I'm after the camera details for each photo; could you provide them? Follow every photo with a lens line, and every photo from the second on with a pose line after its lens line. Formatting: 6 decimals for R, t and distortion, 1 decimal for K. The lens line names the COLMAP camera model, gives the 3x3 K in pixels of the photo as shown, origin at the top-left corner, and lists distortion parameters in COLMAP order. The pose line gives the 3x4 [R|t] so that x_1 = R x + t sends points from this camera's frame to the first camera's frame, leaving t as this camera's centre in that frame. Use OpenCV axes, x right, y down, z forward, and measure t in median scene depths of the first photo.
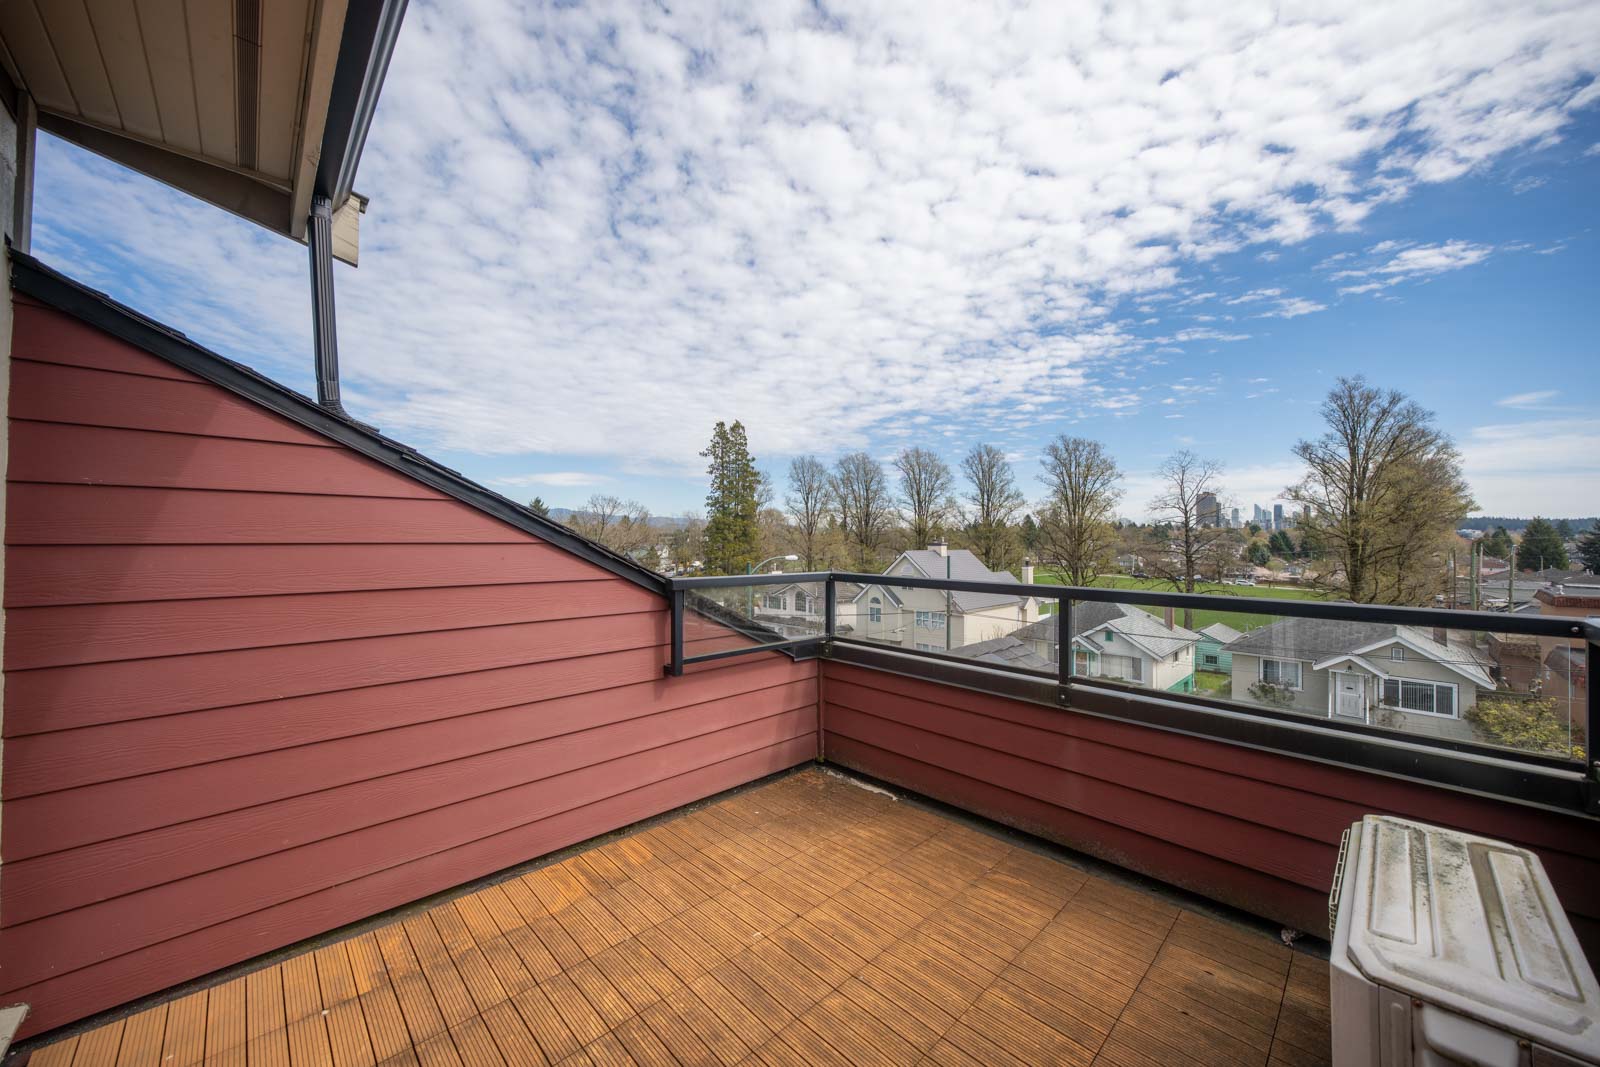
lens RADIAL K [[582.6, 0, 803.0], [0, 582.6, 531.7], [0, 0, 1]] dist [-0.007866, 0.000394]
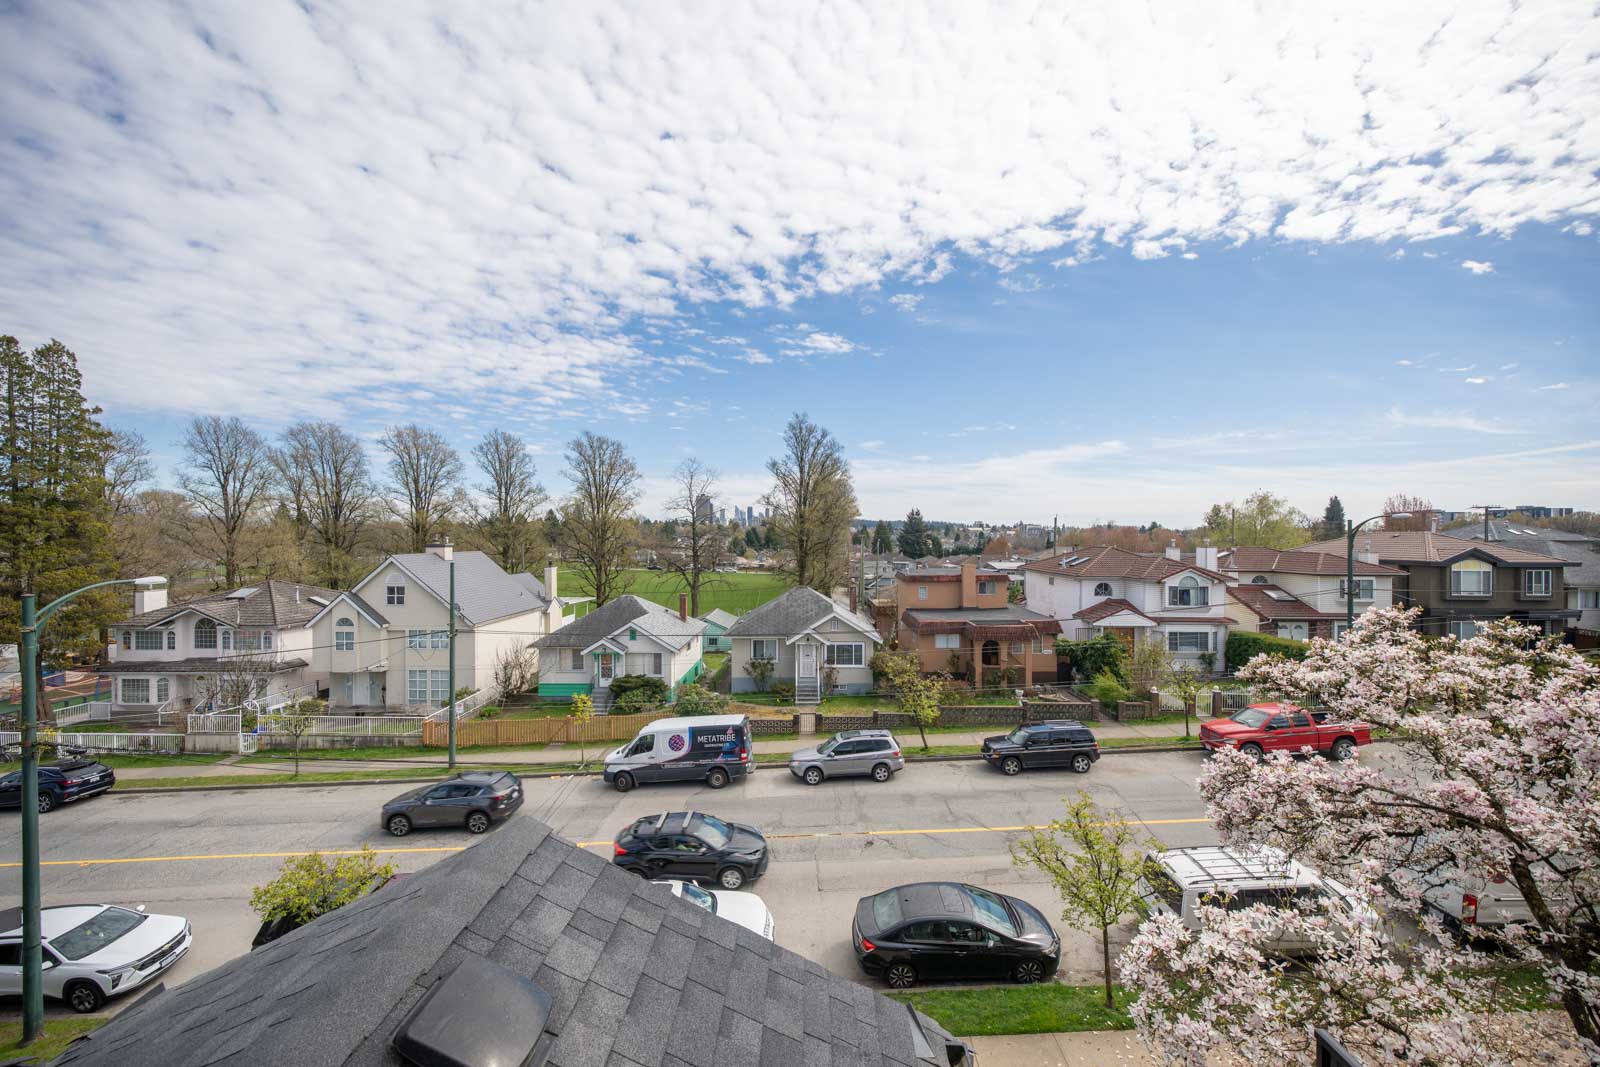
lens RADIAL K [[582.6, 0, 806.2], [0, 582.6, 535.0], [0, 0, 1]] dist [-0.007866, 0.000394]
pose [[0.708883, -0.003671, 0.705317, 0.015360], [-0.006314, 0.999913, 0.011551, -0.004795], [-0.705298, -0.012642, 0.708798, 0.041420]]
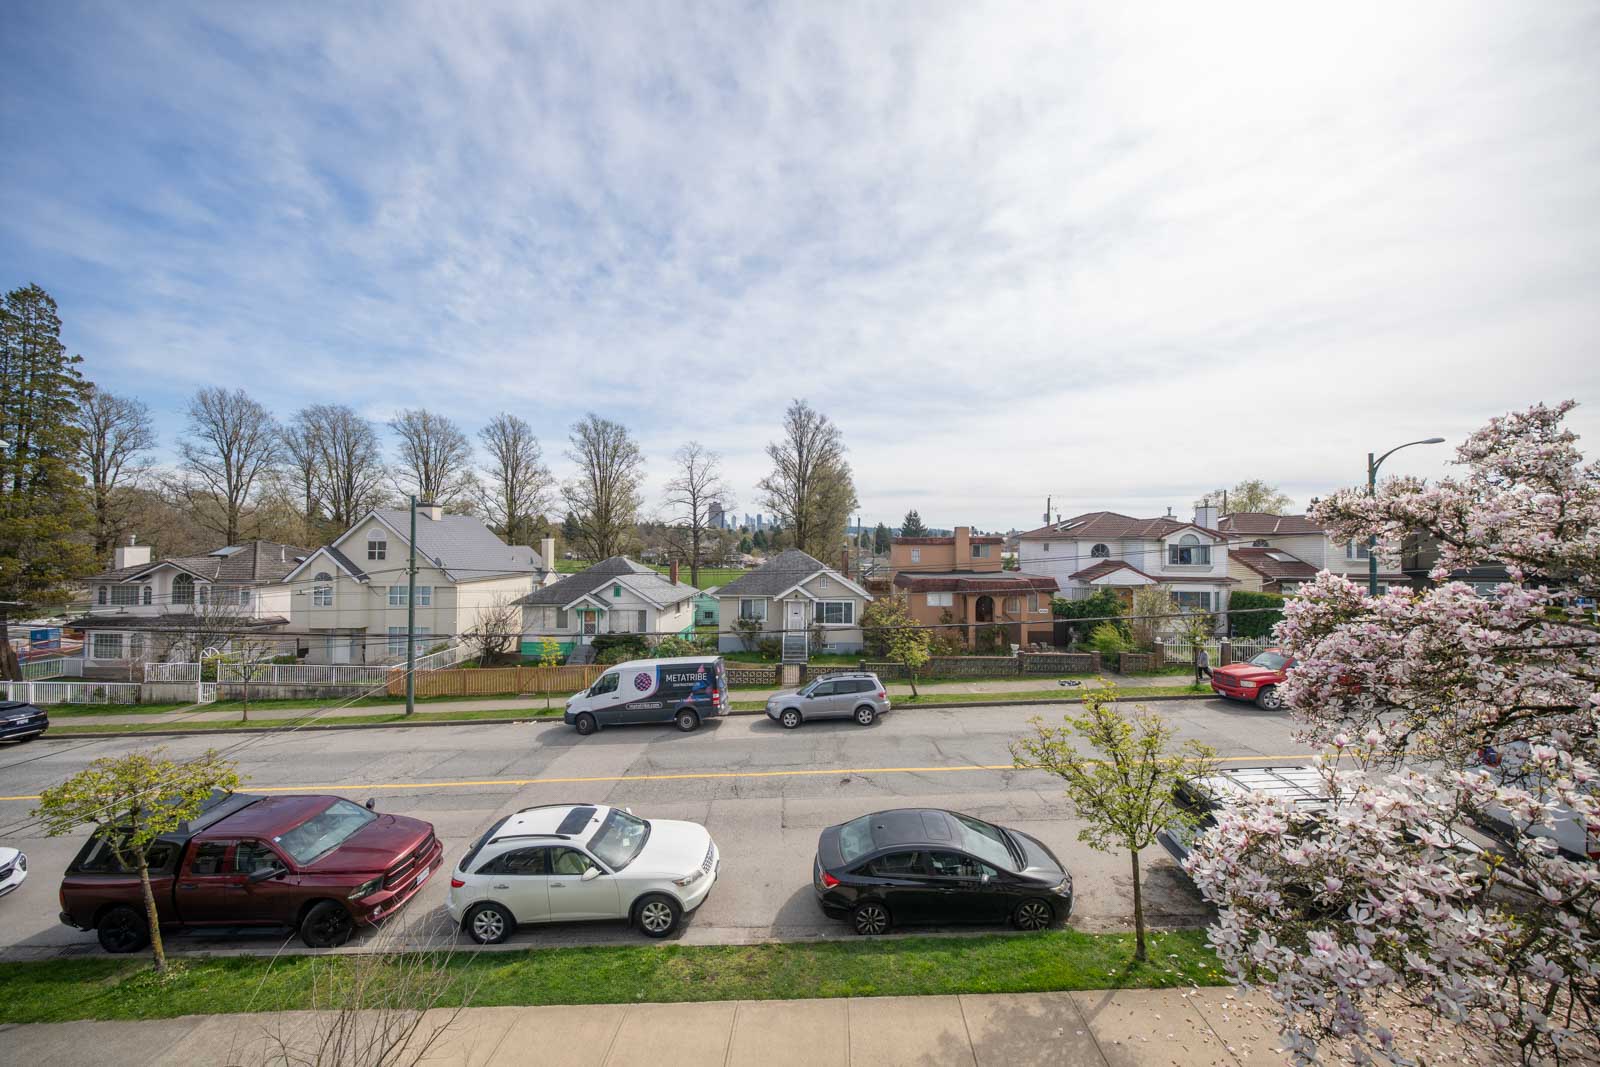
lens RADIAL K [[545.9, 0, 809.3], [0, 545.9, 532.1], [0, 0, 1]] dist [-0.005200, 0.000275]
pose [[0.711986, 0.012968, 0.702074, 0.062394], [-0.013631, 0.999896, -0.004646, 0.045616], [-0.702061, -0.006262, 0.712089, 0.065487]]
